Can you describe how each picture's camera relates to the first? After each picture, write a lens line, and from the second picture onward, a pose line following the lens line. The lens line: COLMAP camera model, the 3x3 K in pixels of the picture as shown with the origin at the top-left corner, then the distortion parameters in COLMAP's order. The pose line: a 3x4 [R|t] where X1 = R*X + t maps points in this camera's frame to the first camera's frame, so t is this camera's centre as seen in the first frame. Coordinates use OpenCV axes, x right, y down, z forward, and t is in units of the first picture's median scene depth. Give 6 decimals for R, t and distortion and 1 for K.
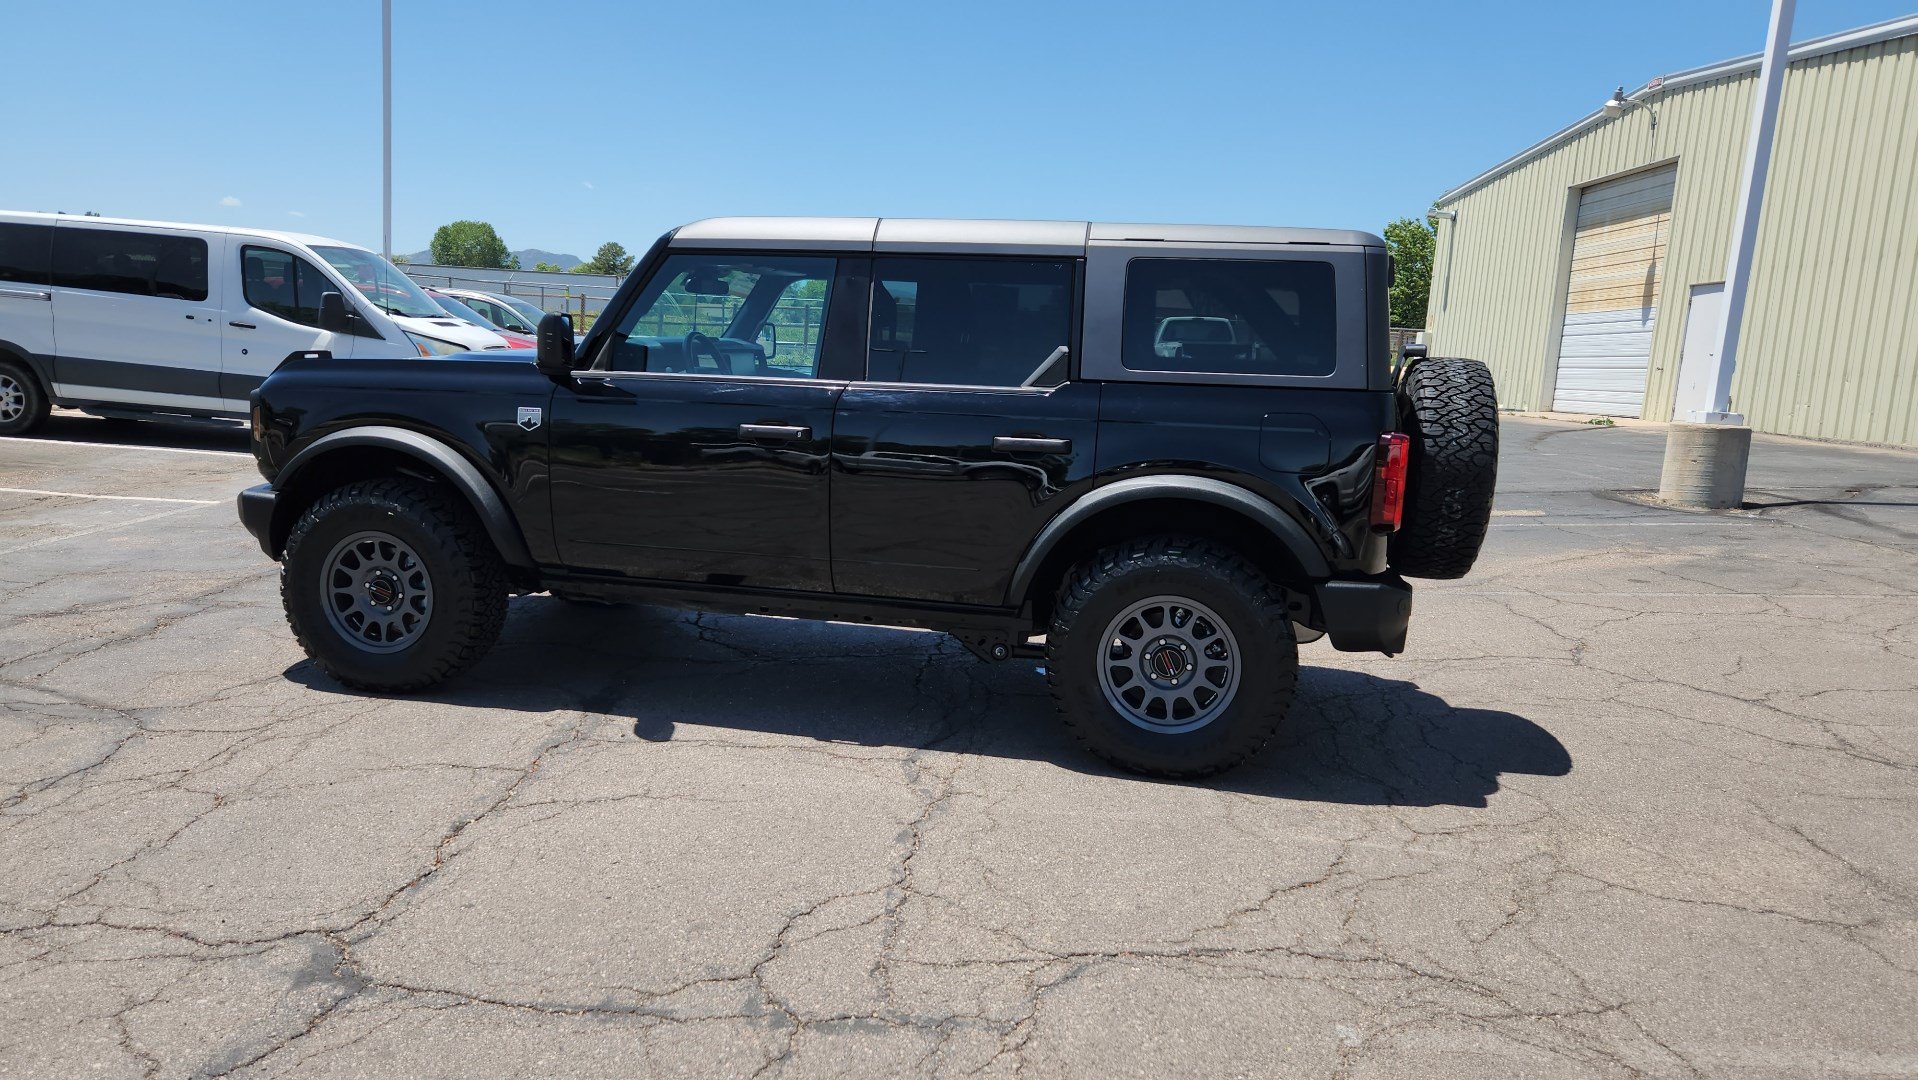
lens RADIAL K [[1271.7, 0, 923.0], [0, 1271.7, 535.9], [0, 0, 1]] dist [0.068392, -0.052318]
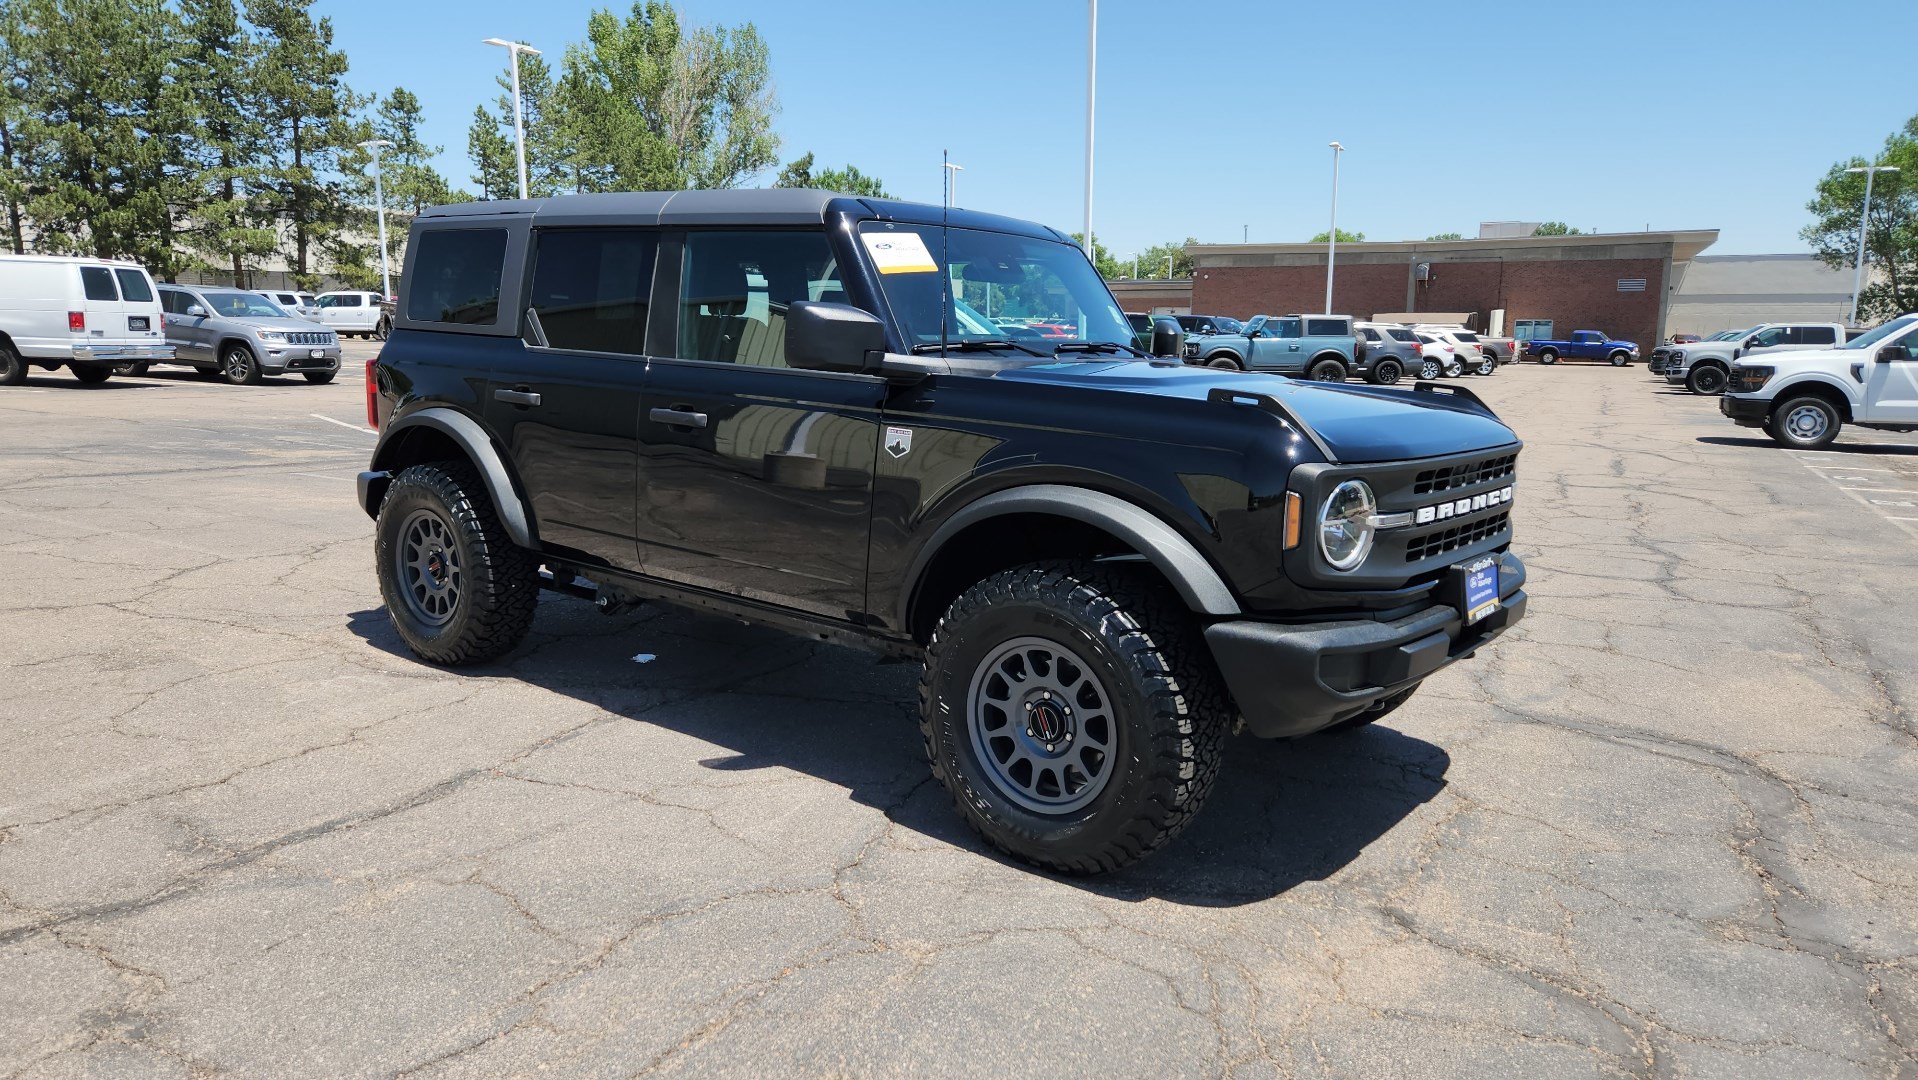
lens RADIAL K [[1286.6, 0, 935.9], [0, 1286.6, 537.0], [0, 0, 1]] dist [0.072965, -0.059474]
pose [[-0.895148, -0.141219, 0.422809, -0.619851], [0.000103, 0.948428, 0.316993, -0.360284], [-0.445770, 0.283799, -0.848968, 2.145427]]
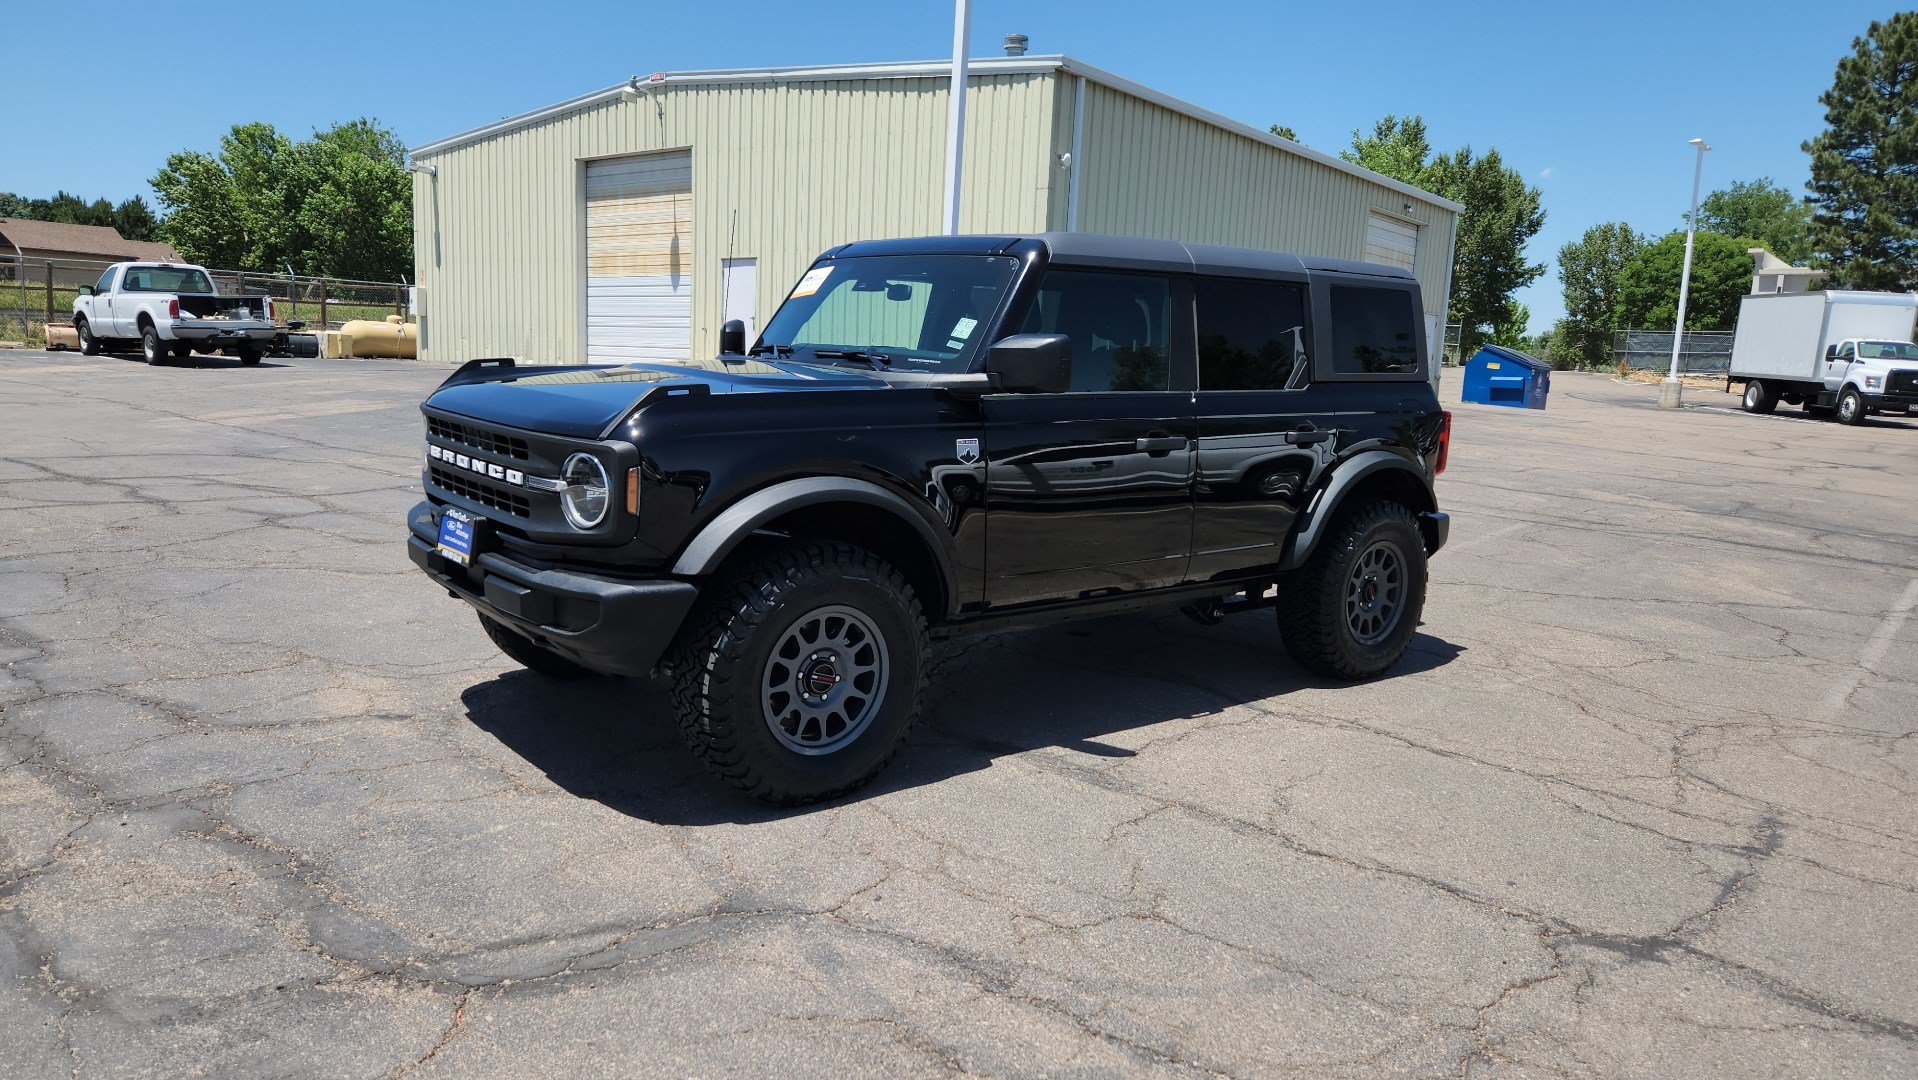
lens RADIAL K [[1281.5, 0, 915.7], [0, 1281.5, 545.7], [0, 0, 1]] dist [0.065248, -0.046100]
pose [[0.635486, -0.140367, 0.759246, -1.080568], [0.103991, 0.989937, 0.095976, -0.122030], [-0.765078, 0.017963, 0.643688, 0.471676]]
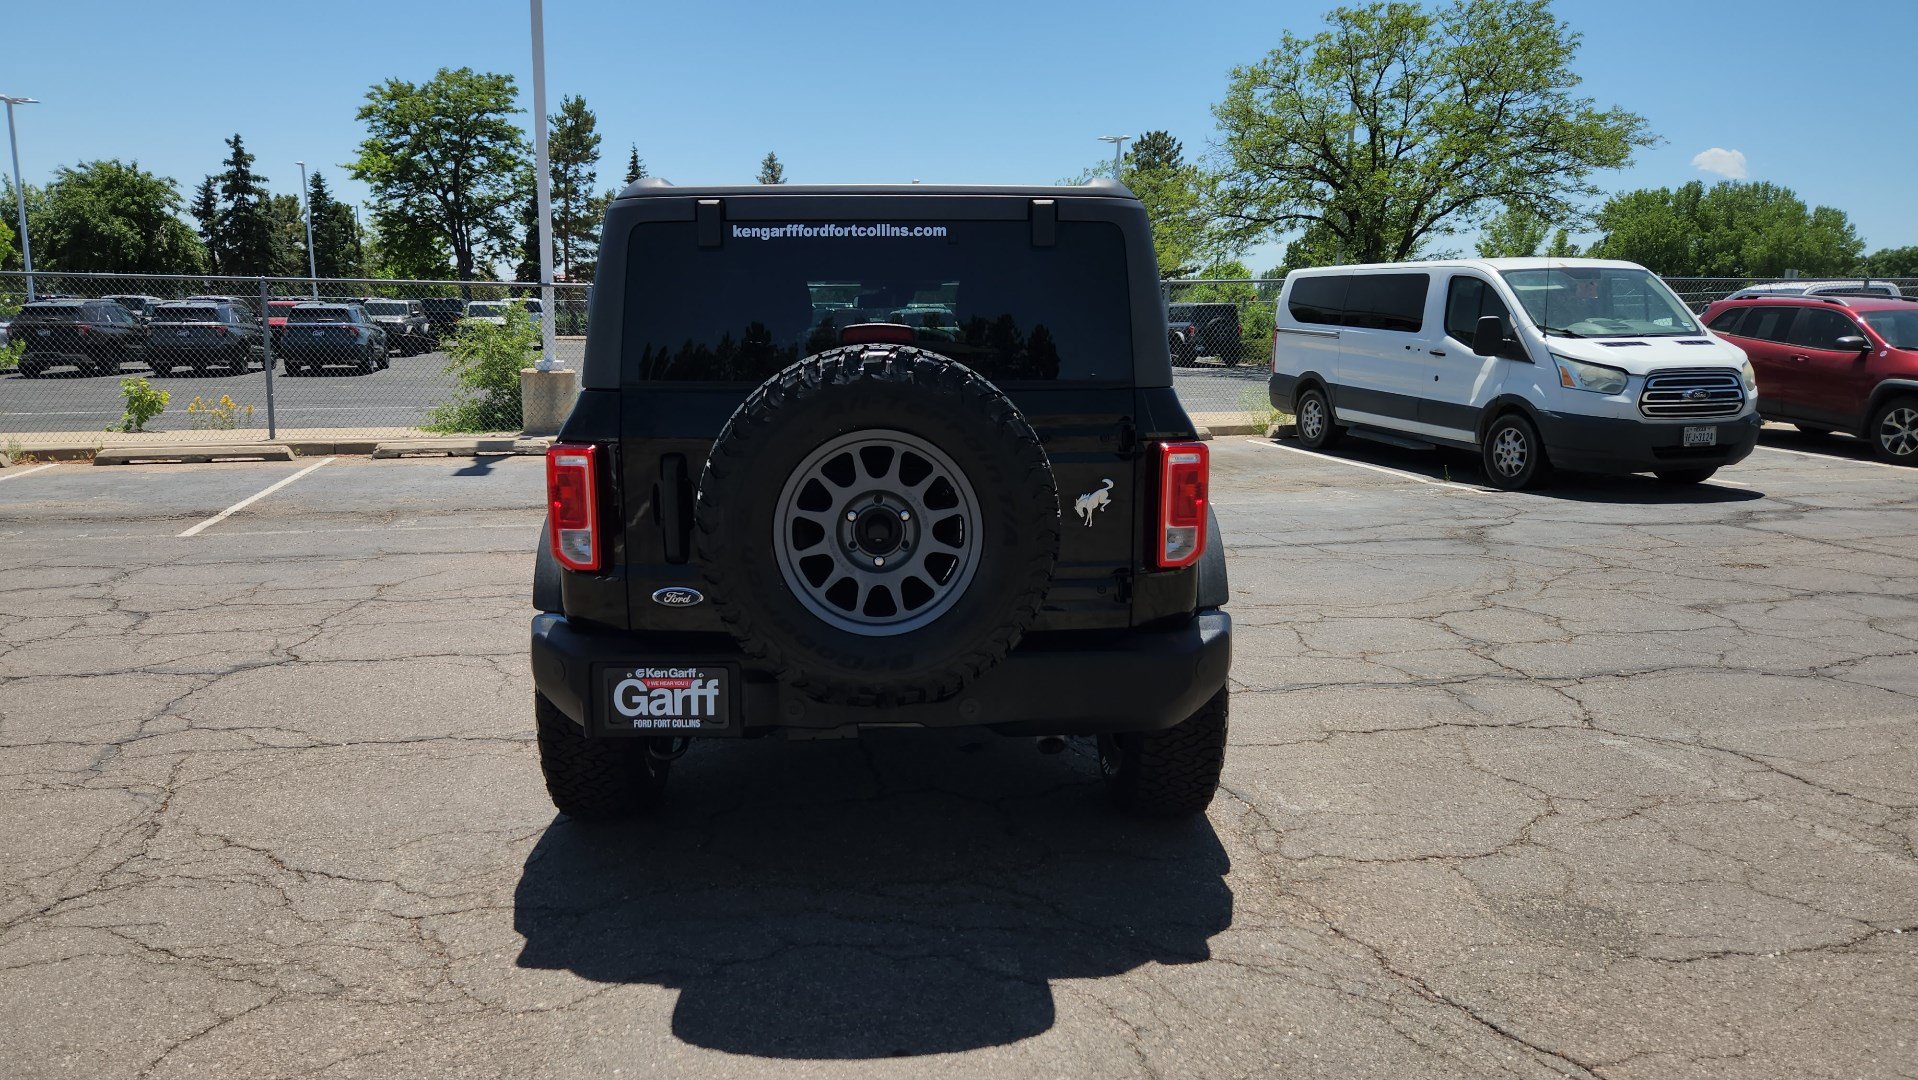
lens RADIAL K [[1274.4, 0, 920.5], [0, 1274.4, 563.7], [0, 0, 1]] dist [0.065672, -0.051138]
pose [[0.236369, 0.131488, -0.962726, 1.082204], [-0.140729, 0.984987, 0.099977, -0.107381], [0.961418, 0.111852, 0.251325, 0.948072]]
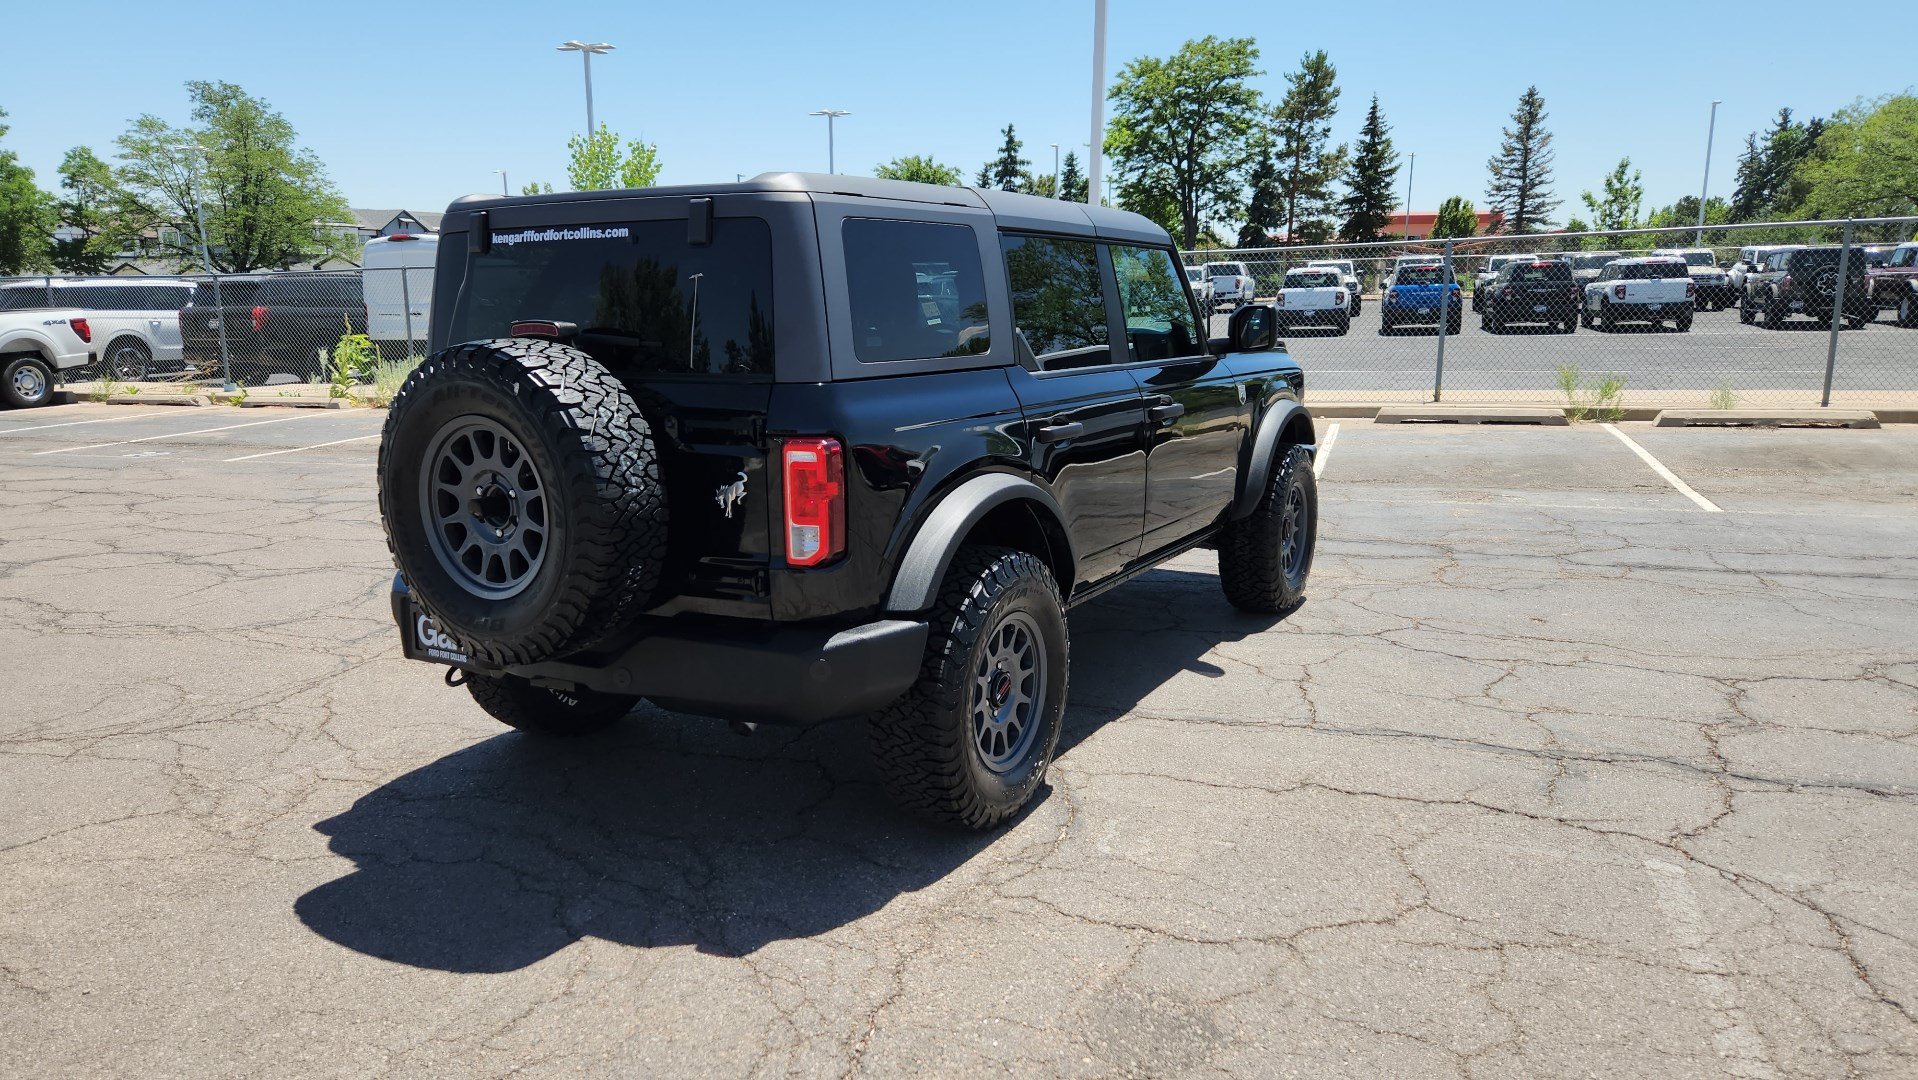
lens RADIAL K [[1281.0, 0, 932.7], [0, 1281.0, 547.7], [0, 0, 1]] dist [0.073959, -0.062471]
pose [[-0.314110, 0.144301, -0.938356, 1.068485], [-0.145143, 0.969464, 0.197671, -0.215040], [0.938226, 0.198286, -0.283574, 1.537496]]
